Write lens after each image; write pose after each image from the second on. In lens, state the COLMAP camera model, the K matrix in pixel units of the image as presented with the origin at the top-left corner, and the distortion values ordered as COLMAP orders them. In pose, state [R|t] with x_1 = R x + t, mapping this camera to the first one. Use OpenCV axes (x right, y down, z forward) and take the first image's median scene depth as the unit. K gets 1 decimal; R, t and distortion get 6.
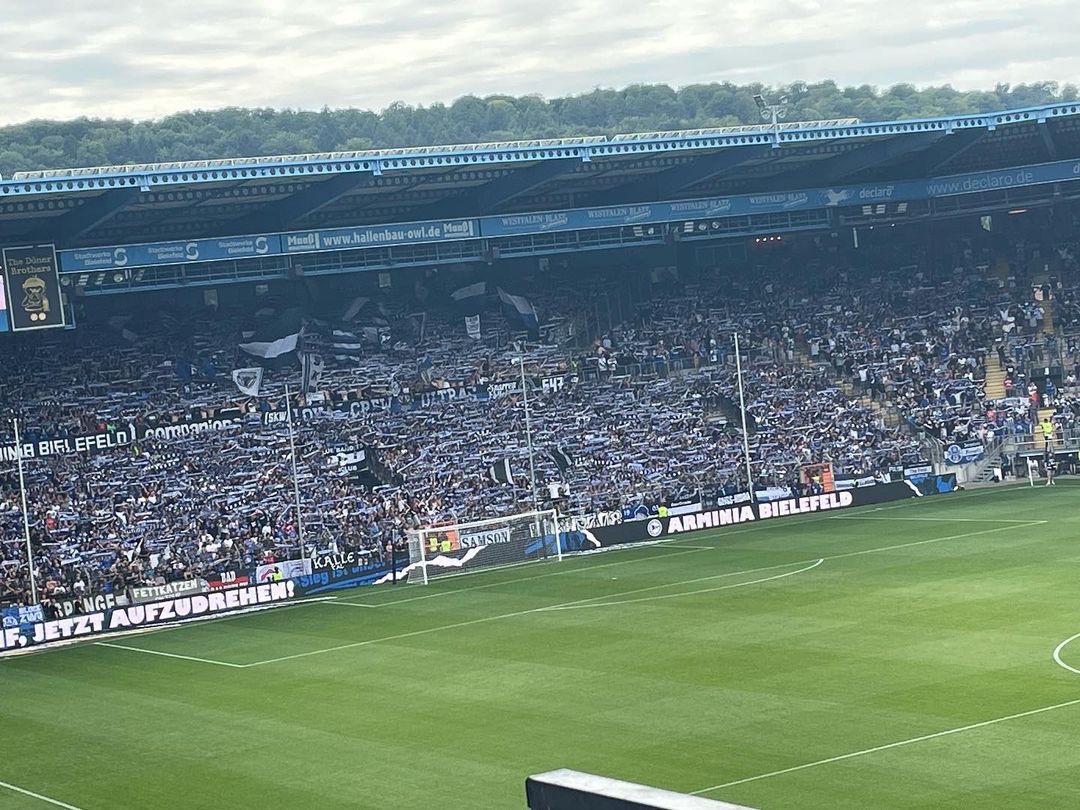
lens RADIAL K [[2481.9, 0, 534.2], [0, 2481.9, 413.9], [0, 0, 1]] dist [0.065093, 0.000000]
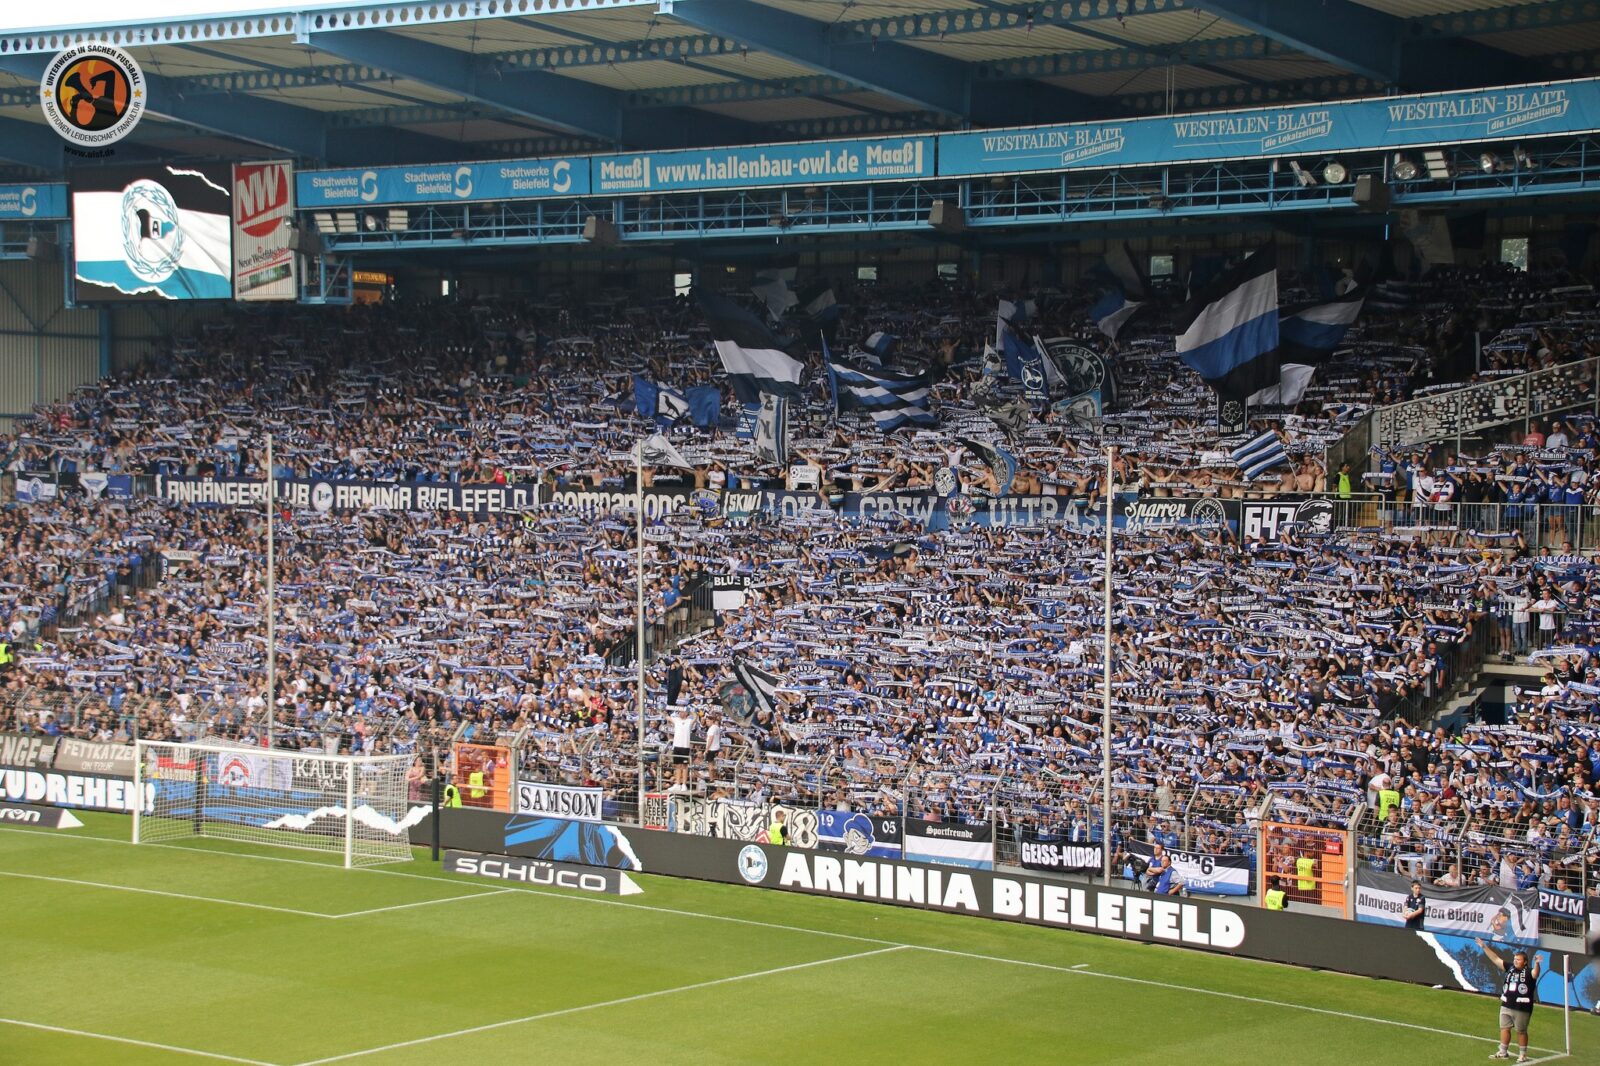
lens RADIAL K [[3252.9, 0, 767.8], [0, 3252.9, 552.4], [0, 0, 1]] dist [0.443412, 0.000000]
pose [[0.322903, 0.146702, -0.934993, 0.559215], [-0.078388, 0.988665, 0.128052, -0.079144], [0.943180, 0.031944, 0.330742, 0.785533]]
